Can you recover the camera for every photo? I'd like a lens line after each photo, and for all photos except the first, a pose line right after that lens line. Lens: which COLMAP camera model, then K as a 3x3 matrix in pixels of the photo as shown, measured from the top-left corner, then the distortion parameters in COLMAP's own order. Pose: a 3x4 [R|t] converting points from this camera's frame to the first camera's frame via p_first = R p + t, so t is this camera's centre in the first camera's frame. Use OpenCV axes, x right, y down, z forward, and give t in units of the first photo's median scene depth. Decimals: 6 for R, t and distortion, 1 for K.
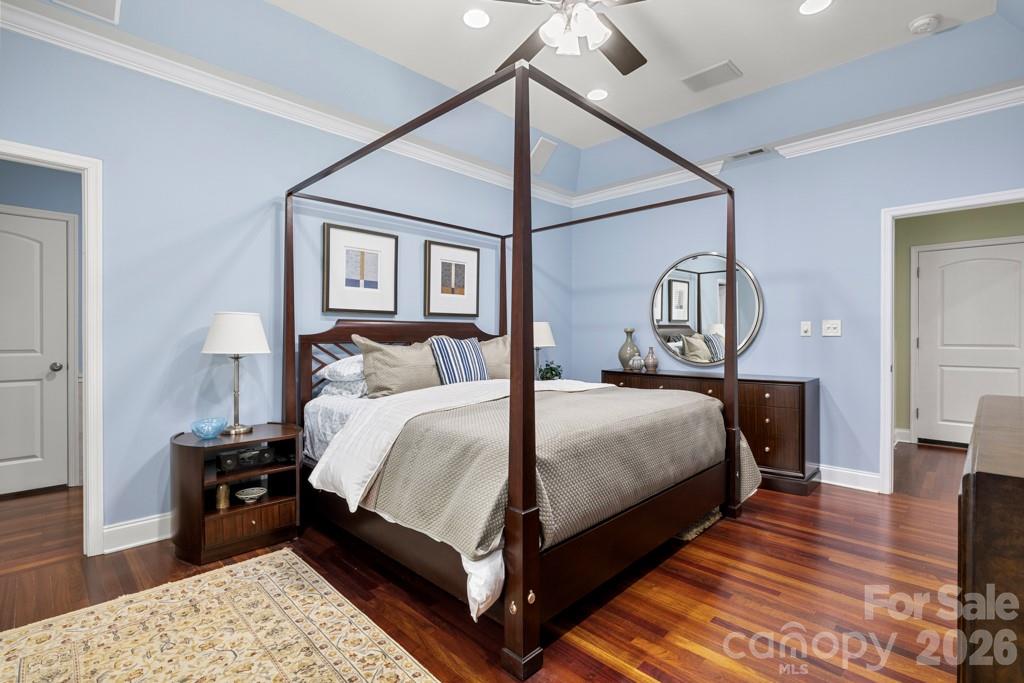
lens RADIAL K [[486.4, 0, 513.7], [0, 486.4, 337.1], [0, 0, 1]] dist [-0.002300, 0.001037]
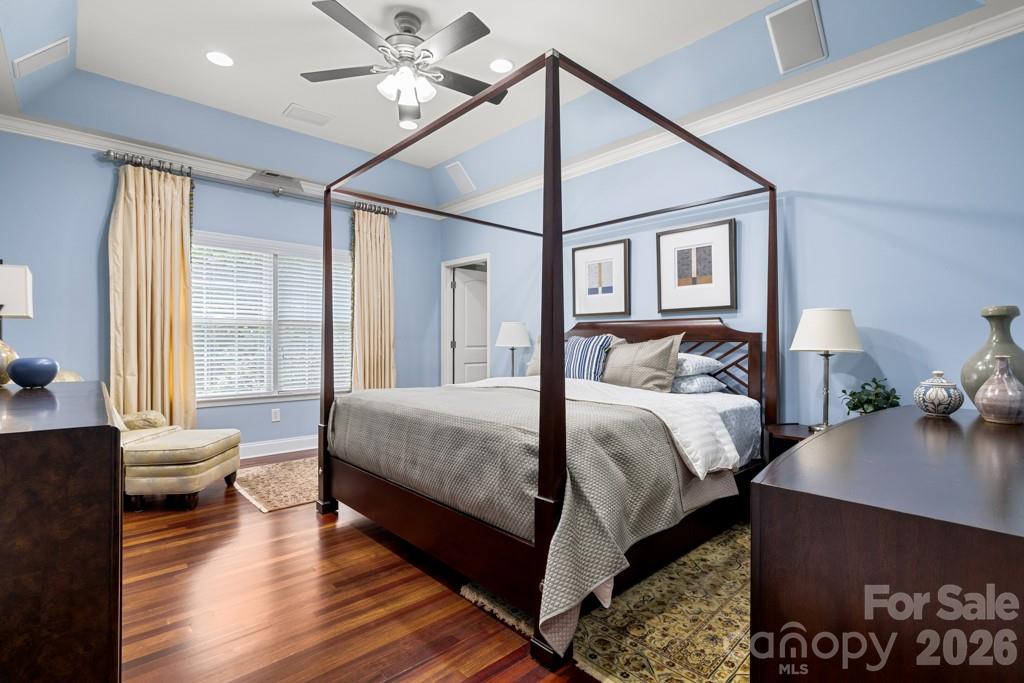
lens RADIAL K [[486.4, 0, 513.8], [0, 486.4, 341.9], [0, 0, 1]] dist [-0.002300, 0.001037]
pose [[-0.073310, -0.000450, -0.997309, 0.849091], [-0.003008, 0.999995, -0.000230, 0.013996], [0.997305, 0.002983, -0.073311, 0.859063]]
